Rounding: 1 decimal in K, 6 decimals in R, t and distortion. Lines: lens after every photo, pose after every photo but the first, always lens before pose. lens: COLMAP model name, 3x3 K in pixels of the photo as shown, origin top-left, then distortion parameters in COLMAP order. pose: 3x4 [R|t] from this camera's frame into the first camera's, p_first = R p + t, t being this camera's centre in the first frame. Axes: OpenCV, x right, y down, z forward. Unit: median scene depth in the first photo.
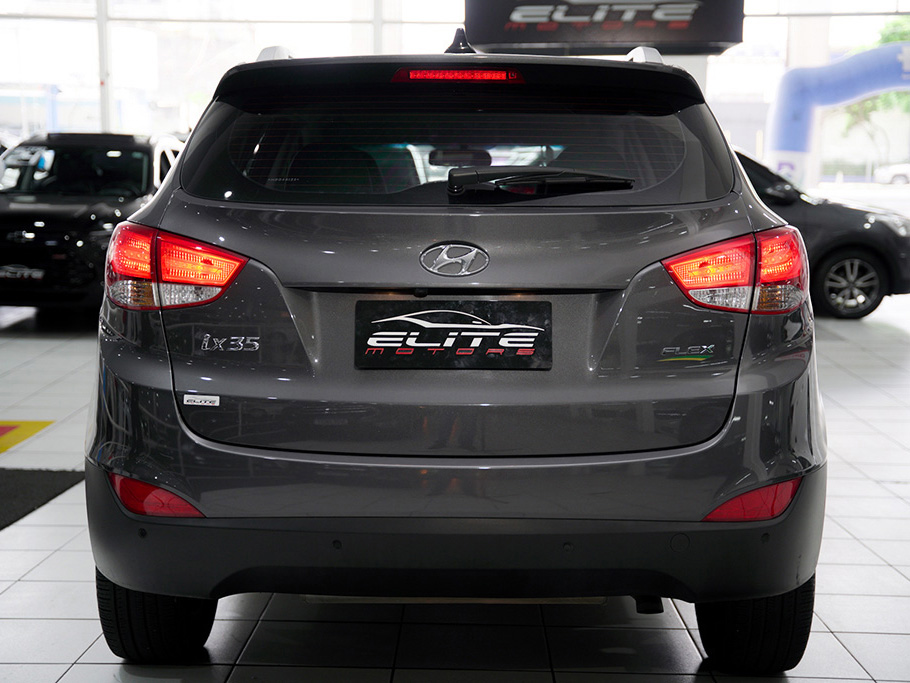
lens RADIAL K [[1413.2, 0, 455.0], [0, 1413.2, 341.5], [0, 0, 1]] dist [0.053342, 0.061027]
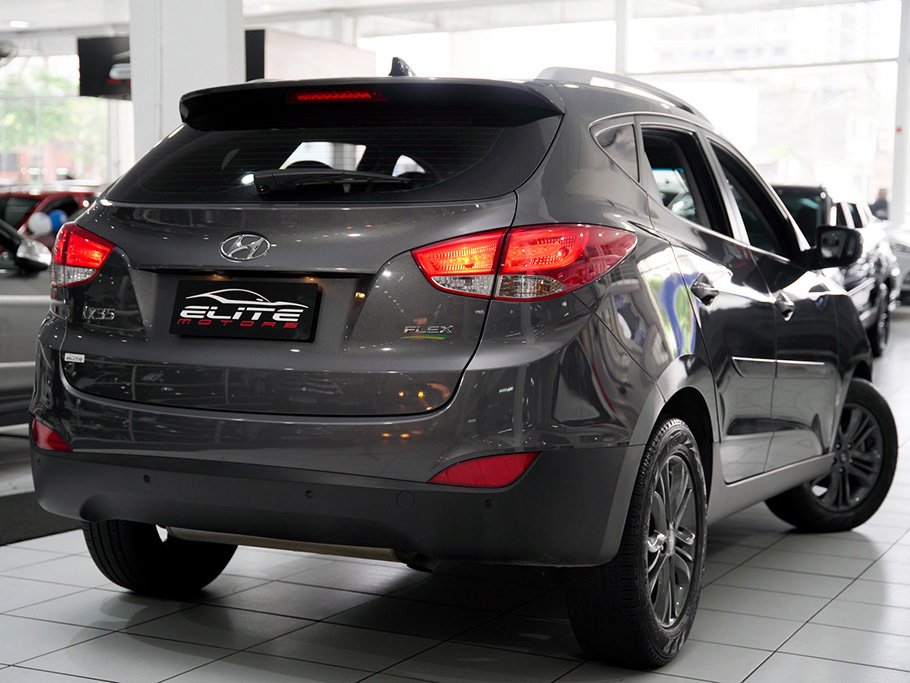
lens RADIAL K [[1478.1, 0, 455.0], [0, 1478.1, 341.5], [0, 0, 1]] dist [0.032380, 0.124369]
pose [[0.910377, 0.032442, -0.412507, 0.670617], [-0.051141, 0.998100, -0.034369, 0.055068], [0.410608, 0.052385, 0.910306, -0.057856]]
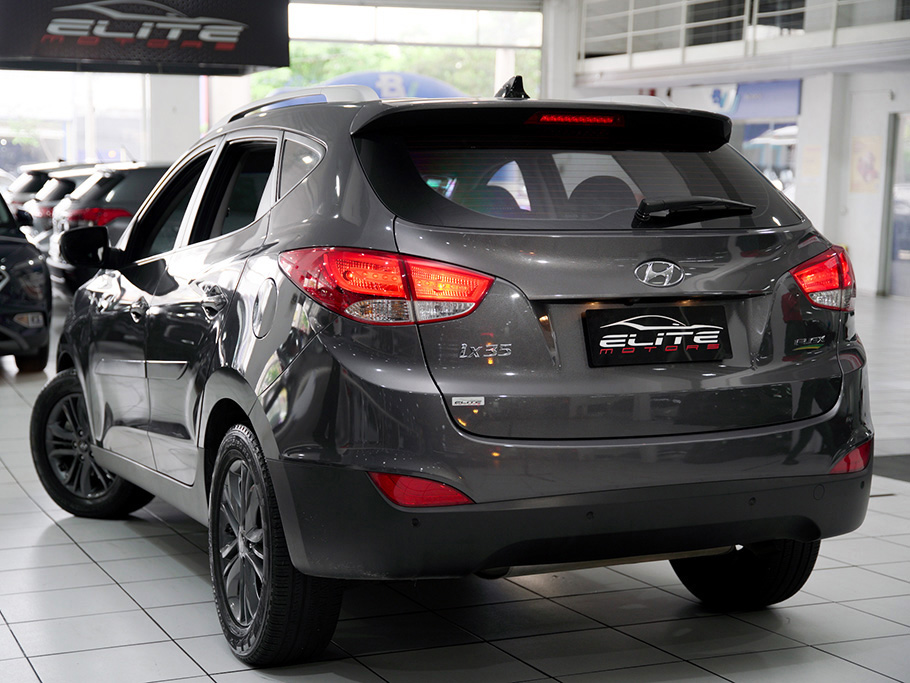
lens RADIAL K [[1478.1, 0, 455.0], [0, 1478.1, 341.5], [0, 0, 1]] dist [0.032380, 0.124369]
pose [[0.909697, -0.040914, 0.413252, -0.683045], [0.047728, 0.998841, -0.006175, 0.000072], [-0.412520, 0.025341, 0.910596, -0.086936]]
